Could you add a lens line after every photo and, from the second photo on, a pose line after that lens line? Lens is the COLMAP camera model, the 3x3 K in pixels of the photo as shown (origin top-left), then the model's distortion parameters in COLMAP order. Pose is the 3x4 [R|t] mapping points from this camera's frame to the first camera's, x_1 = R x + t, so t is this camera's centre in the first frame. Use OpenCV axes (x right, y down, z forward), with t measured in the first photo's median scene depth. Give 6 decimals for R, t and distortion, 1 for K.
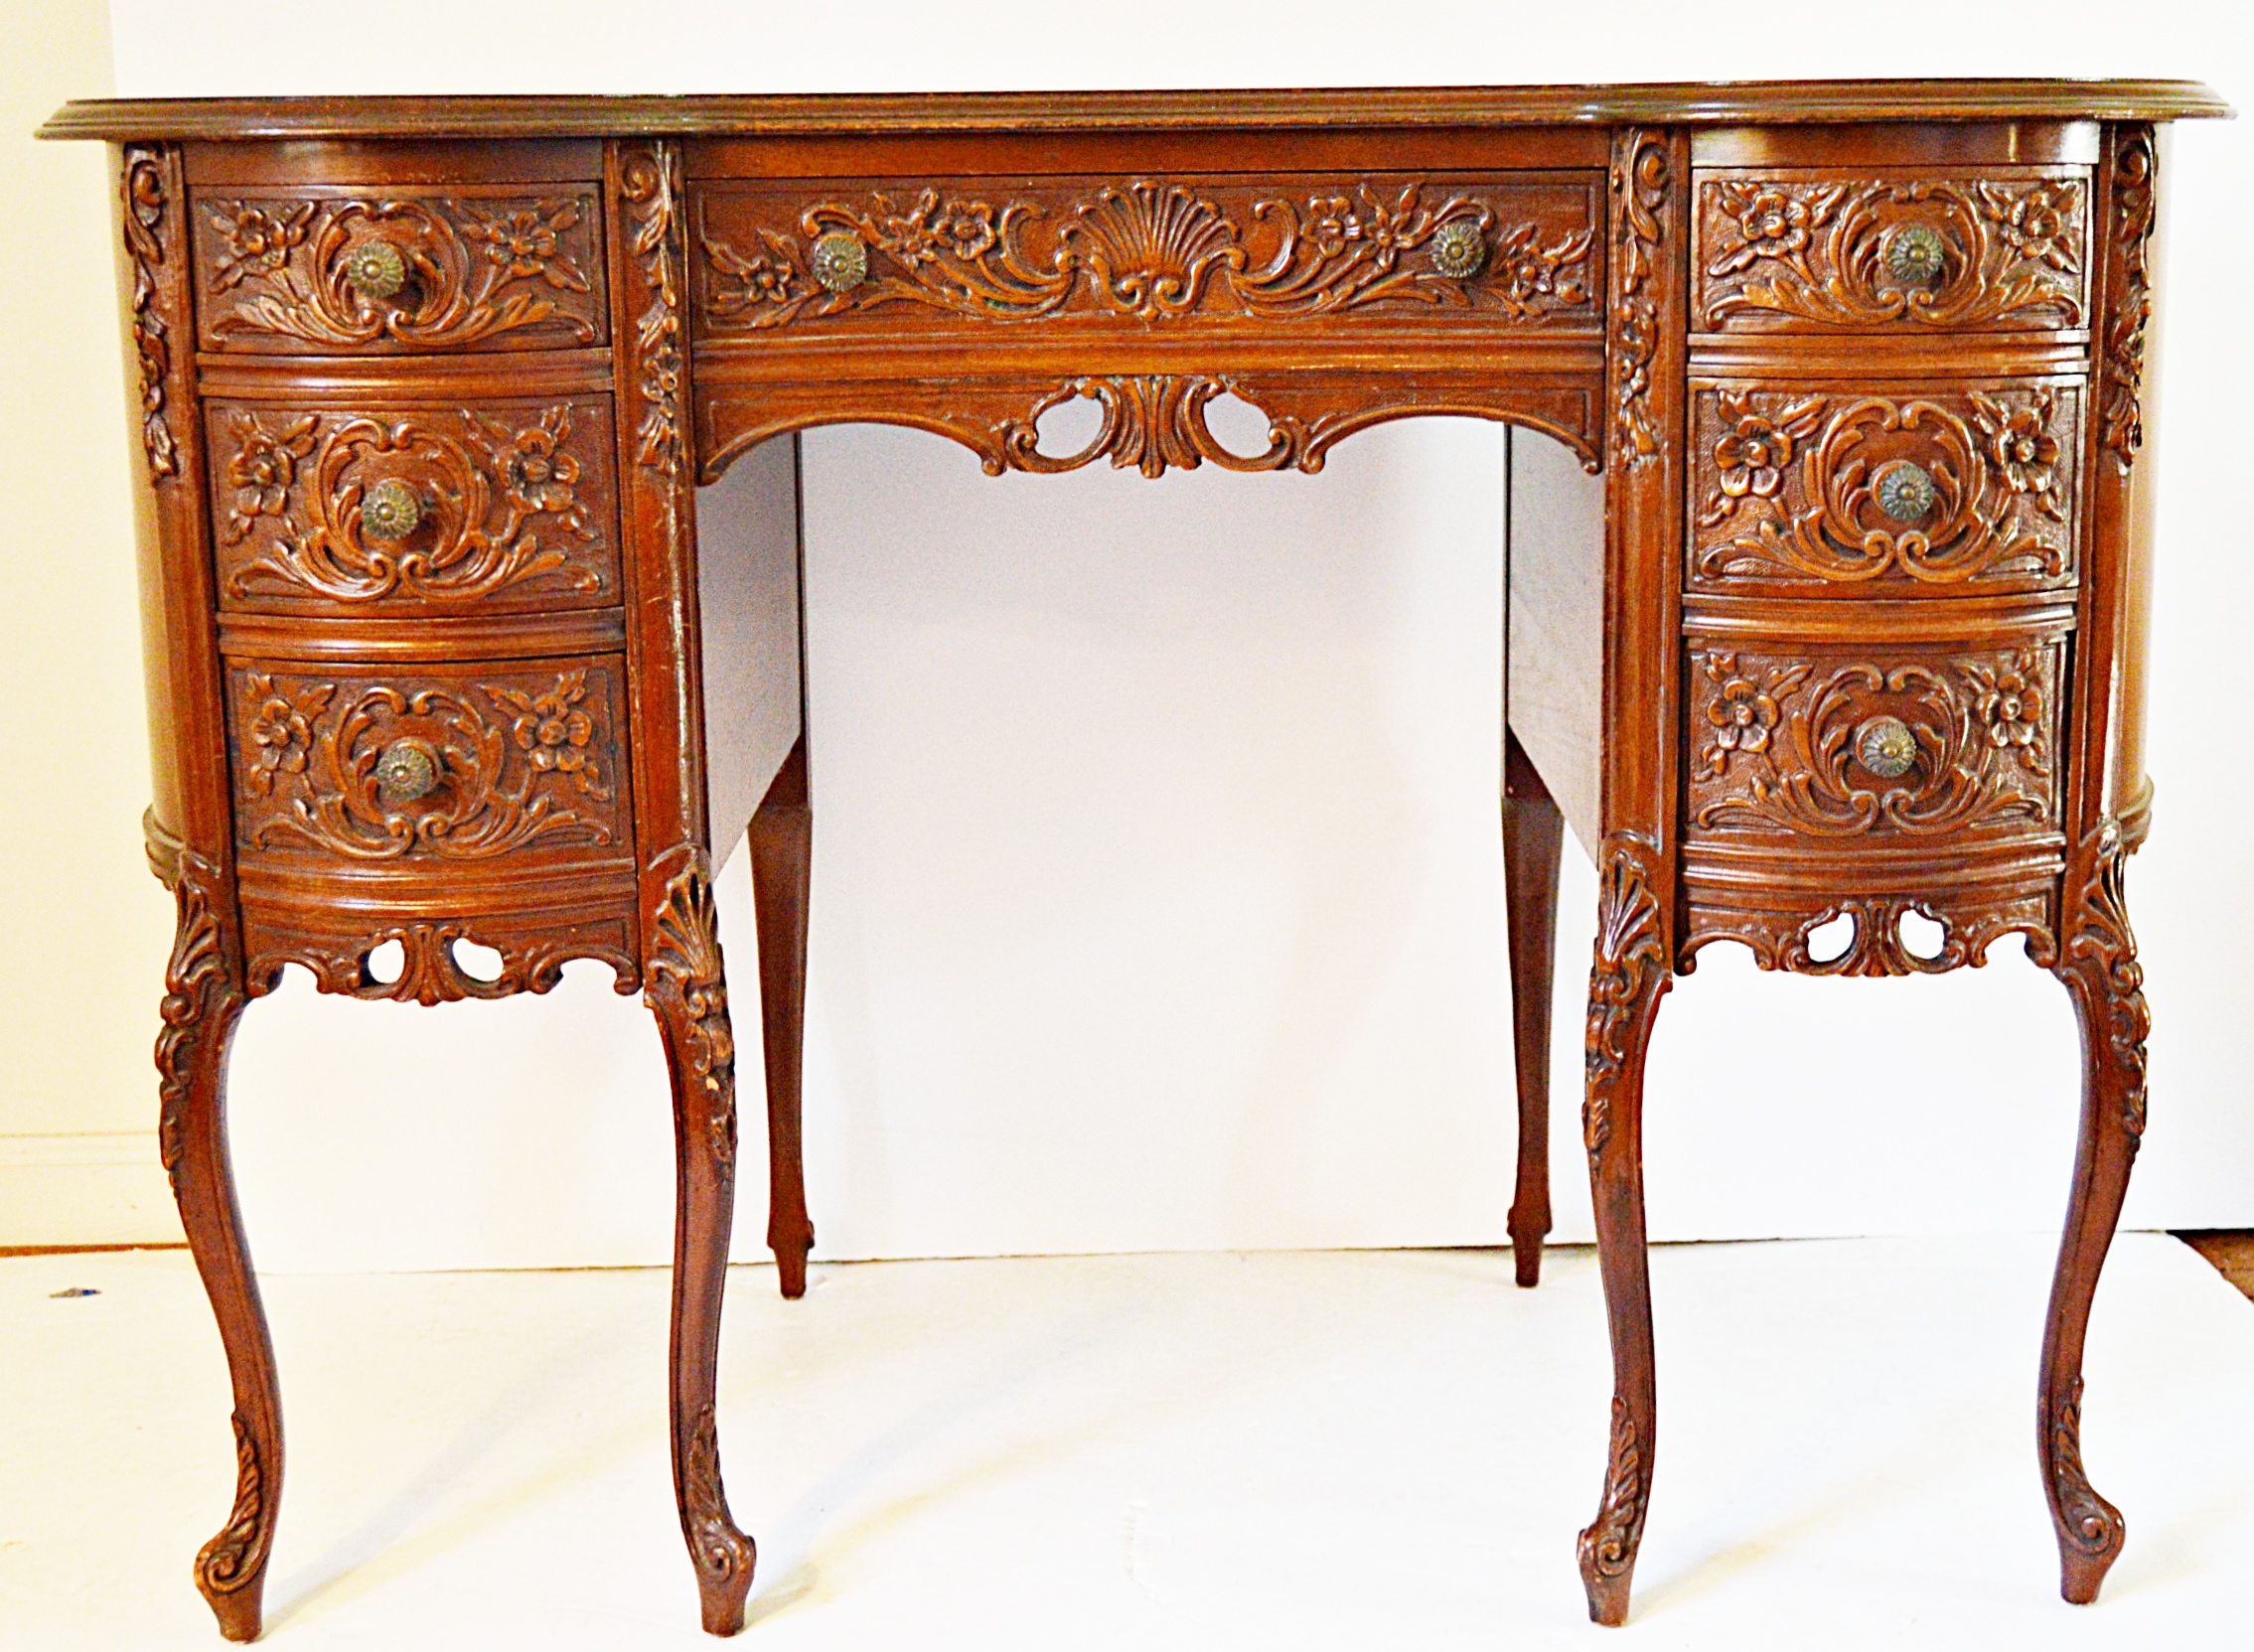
lens RADIAL K [[3095.5, 0, 1251.1], [0, 3095.5, 832.6], [0, 0, 1]] dist [-0.011808, -0.025210]
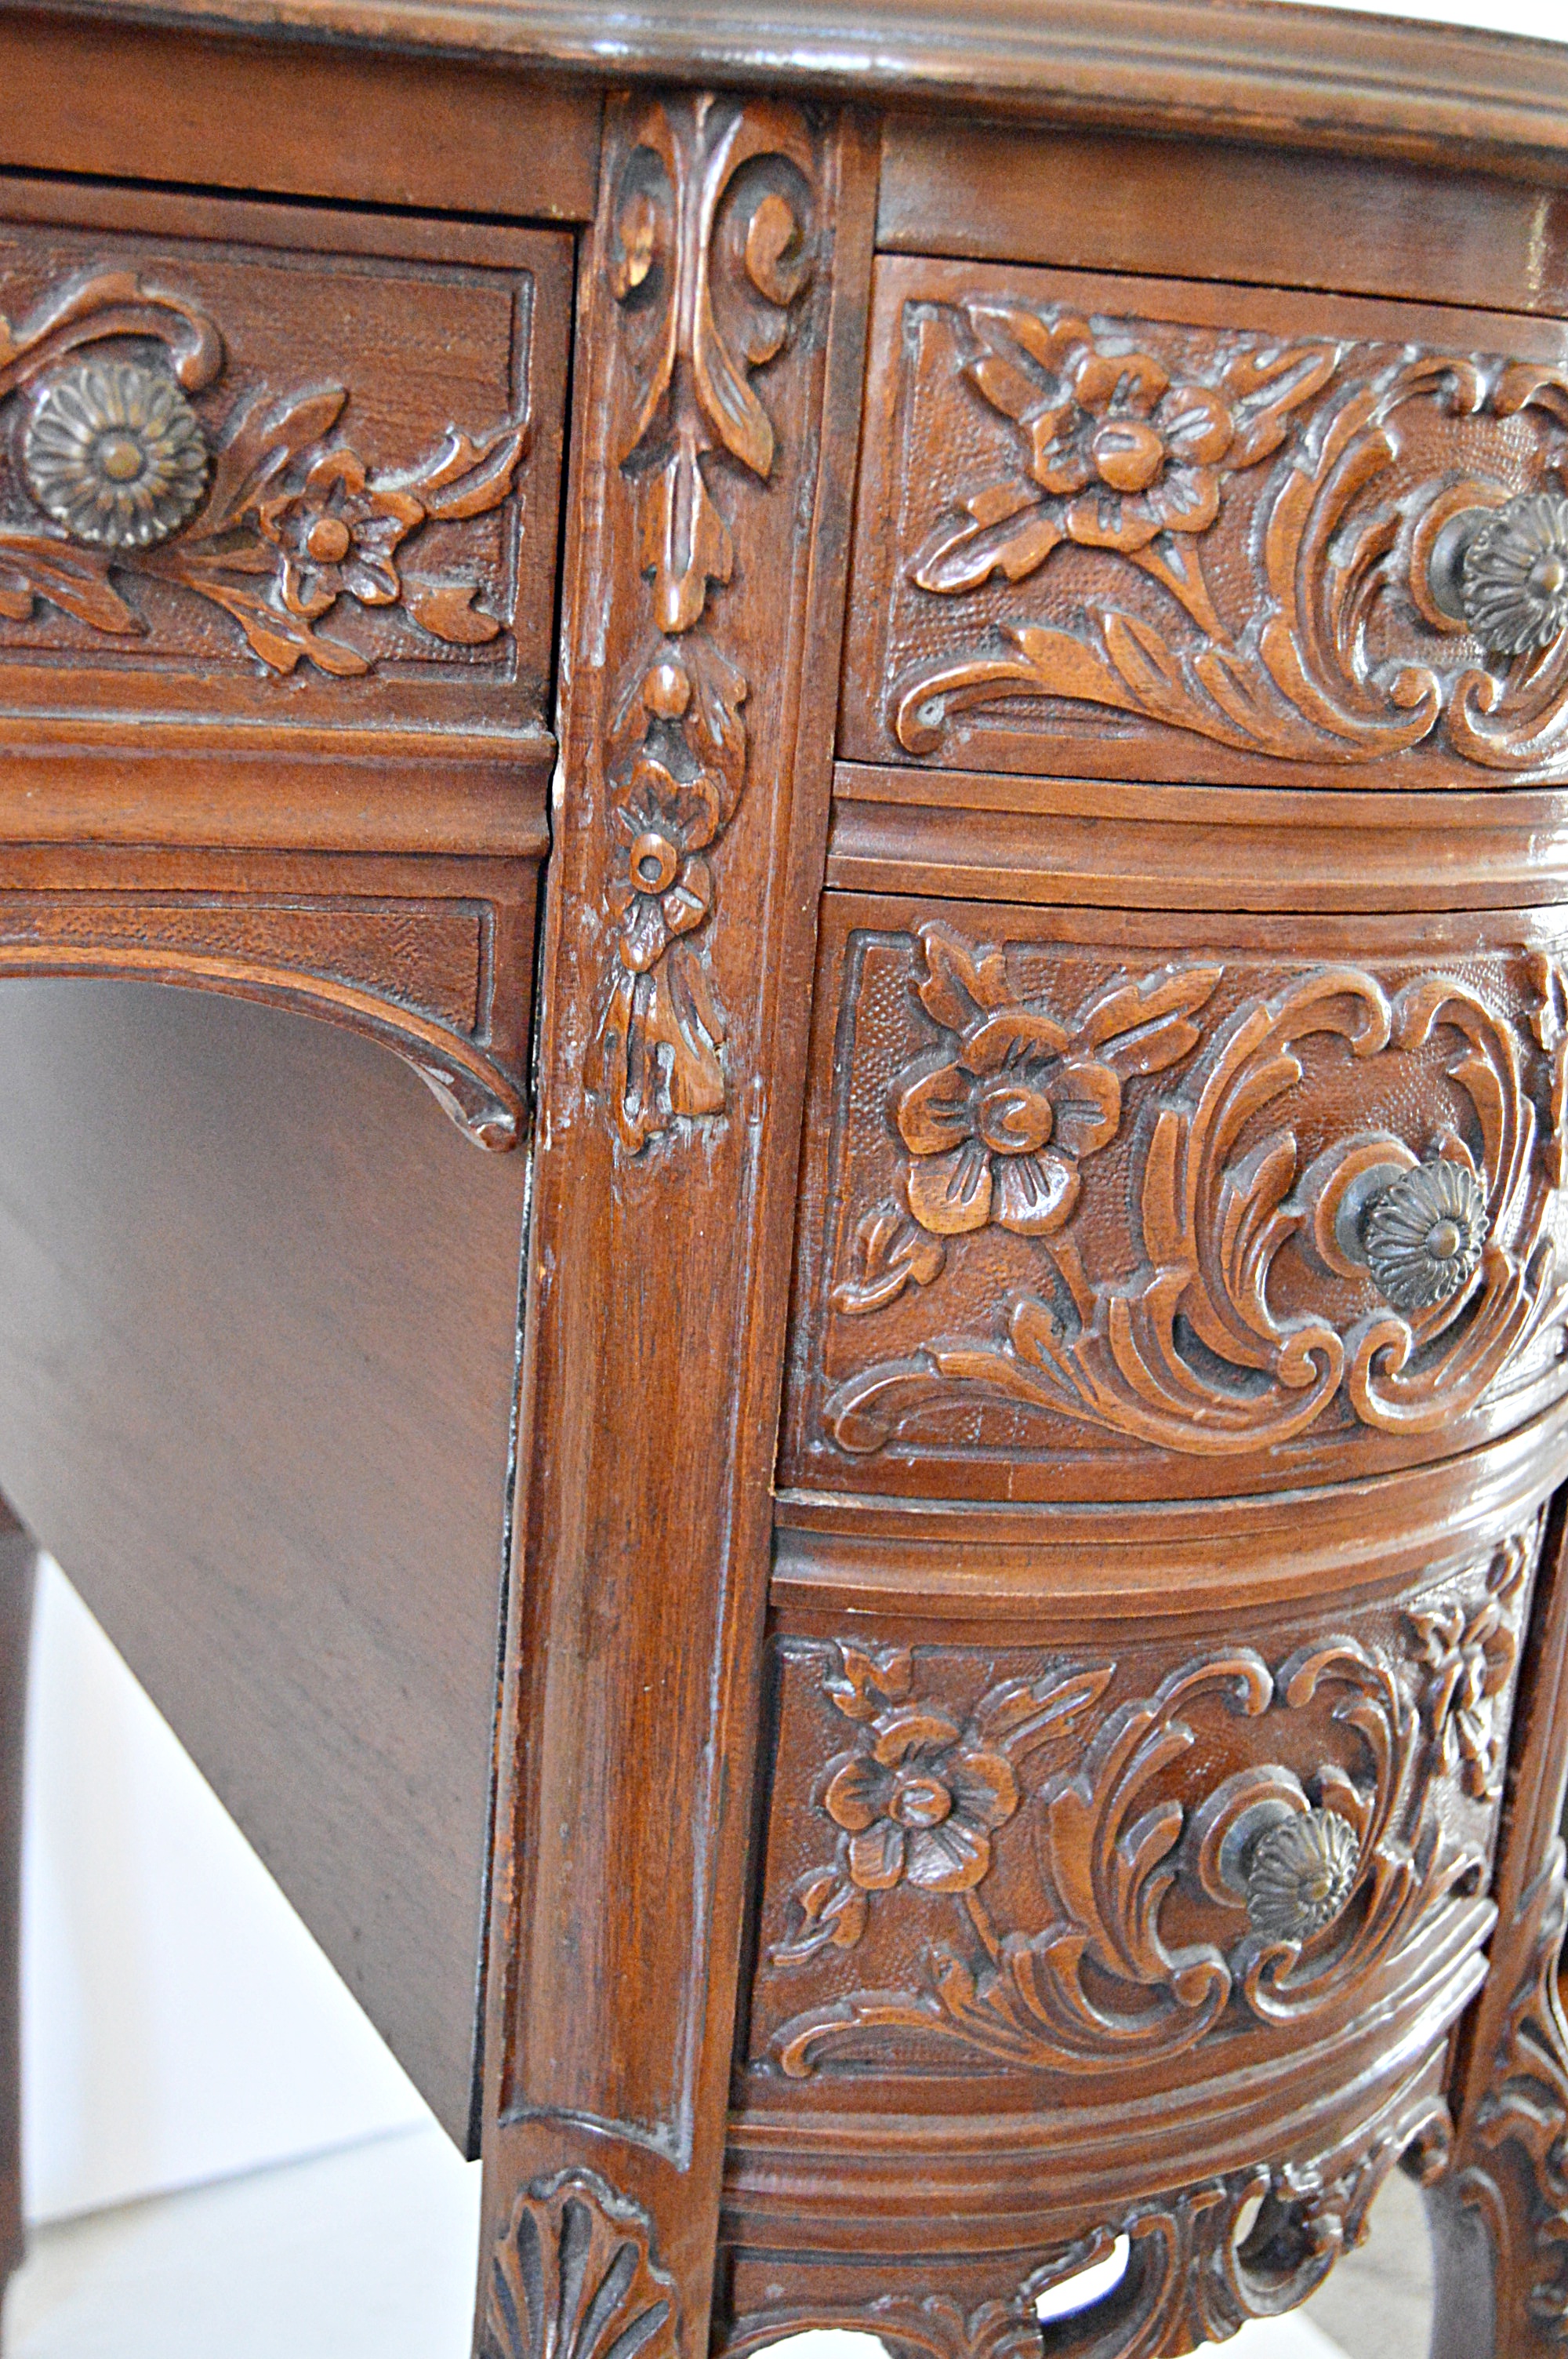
lens RADIAL K [[2755.8, 0, 784.0], [0, 2755.8, 1179.5], [0, 0, 1]] dist [-0.003450, -0.016841]
pose [[0.878865, -0.050753, 0.474363, -0.006590], [0.013503, 0.996573, 0.081607, -0.140307], [-0.476879, -0.065316, 0.876539, 0.737793]]
